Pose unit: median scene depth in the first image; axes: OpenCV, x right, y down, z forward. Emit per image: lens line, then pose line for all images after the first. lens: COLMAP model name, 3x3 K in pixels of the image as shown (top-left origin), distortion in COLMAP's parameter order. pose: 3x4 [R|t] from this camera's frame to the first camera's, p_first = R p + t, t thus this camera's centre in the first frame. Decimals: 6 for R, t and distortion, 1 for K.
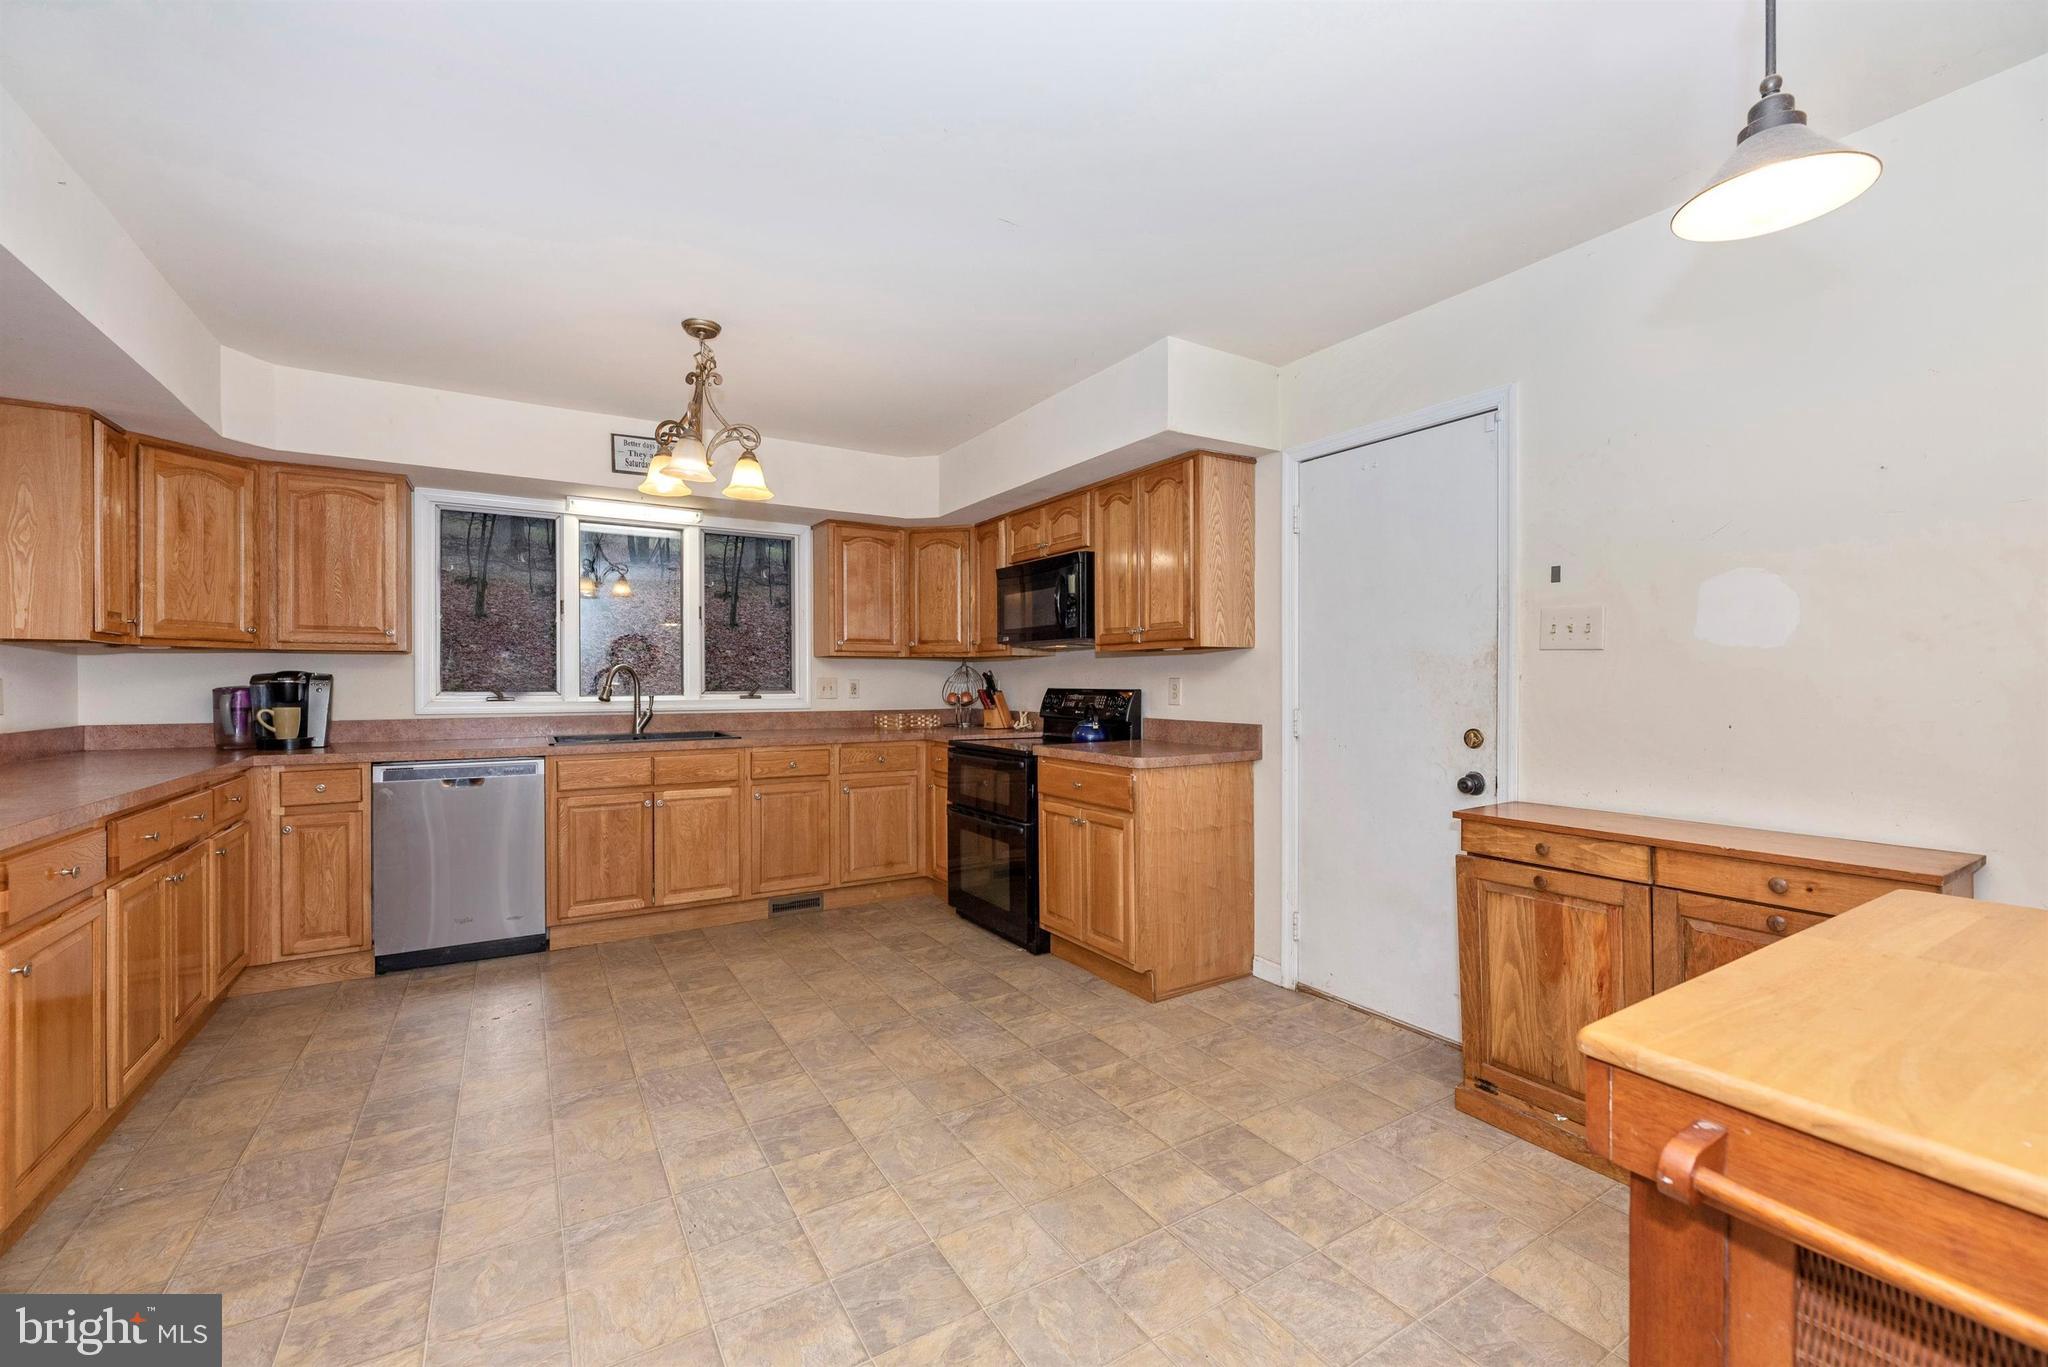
lens RADIAL K [[857.6, 0, 1024.0], [0, 857.6, 683.5], [0, 0, 1]] dist [-0.003809, 0.000127]
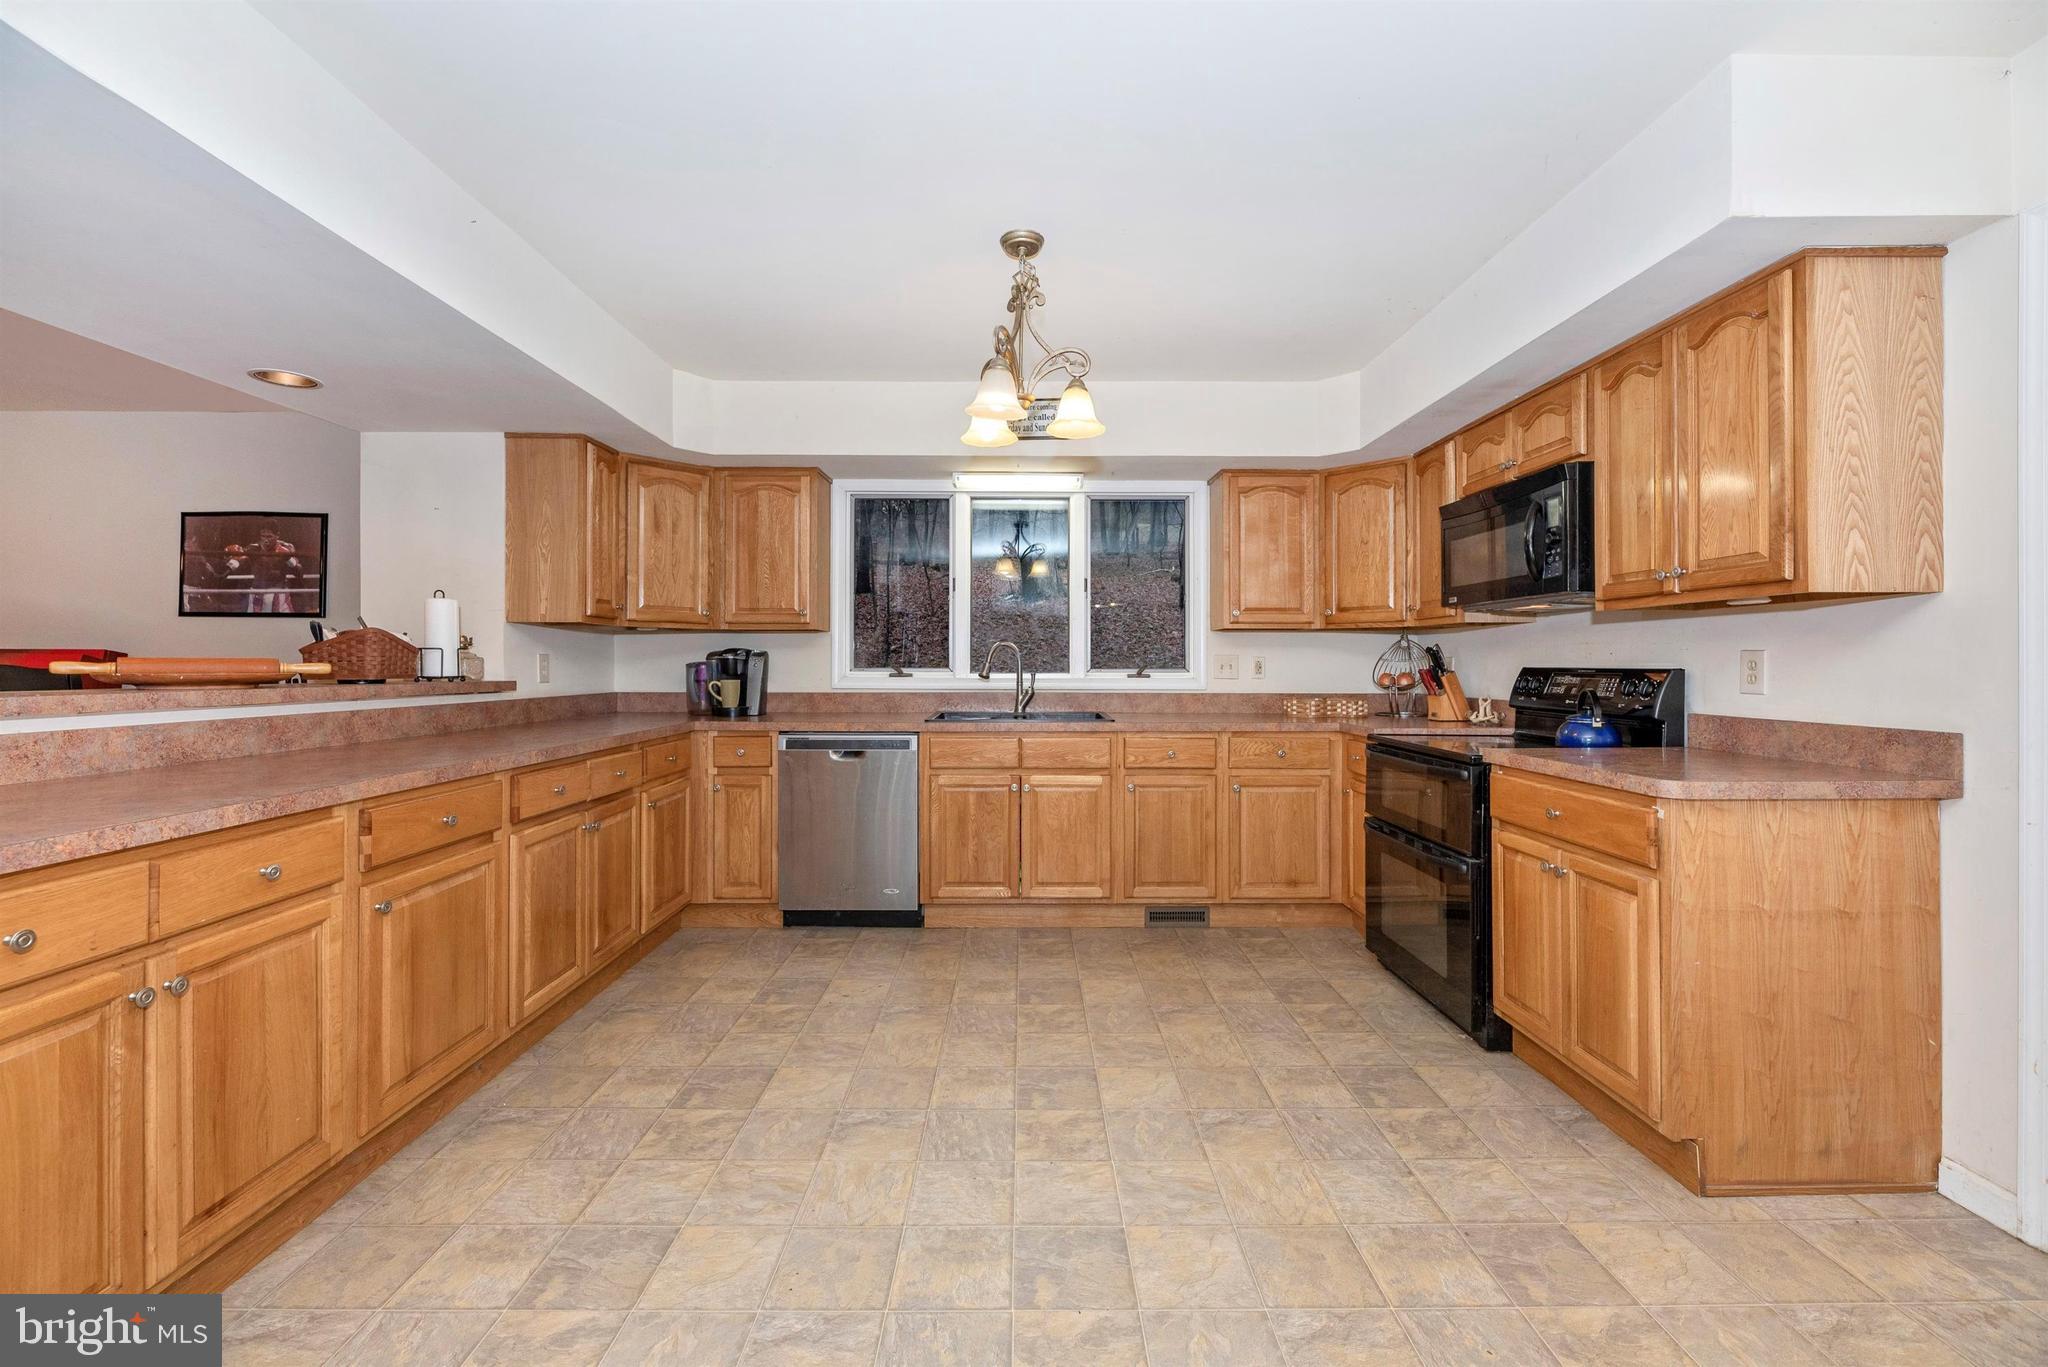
lens RADIAL K [[835.4, 0, 1011.6], [0, 835.4, 663.8], [0, 0, 1]] dist [-0.002602, 0.000079]
pose [[0.845588, 0.001276, -0.533834, 0.050273], [-0.003106, 0.999992, -0.002531, 0.007261], [0.533827, 0.003798, 0.845585, 0.233790]]
